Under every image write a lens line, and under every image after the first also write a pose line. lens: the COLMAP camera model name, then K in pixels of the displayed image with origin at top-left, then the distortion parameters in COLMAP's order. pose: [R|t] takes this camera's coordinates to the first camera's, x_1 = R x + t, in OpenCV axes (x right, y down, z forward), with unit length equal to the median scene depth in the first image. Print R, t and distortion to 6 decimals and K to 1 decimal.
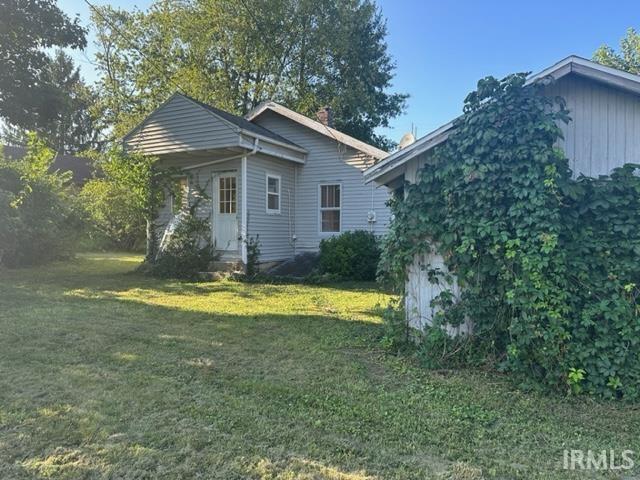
lens RADIAL K [[449.6, 0, 320.0], [0, 449.6, 240.0], [0, 0, 1]] dist [0.076371, -0.002062]
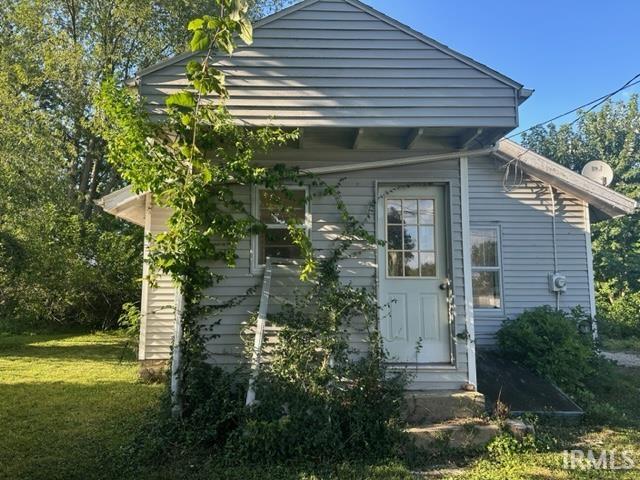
lens RADIAL K [[449.6, 0, 320.0], [0, 449.6, 240.0], [0, 0, 1]] dist [0.076371, -0.002062]
pose [[0.854006, 0.046237, 0.518204, -0.509651], [0.014295, 0.993581, -0.112212, -0.045123], [-0.520066, 0.103238, 0.847864, 0.642215]]
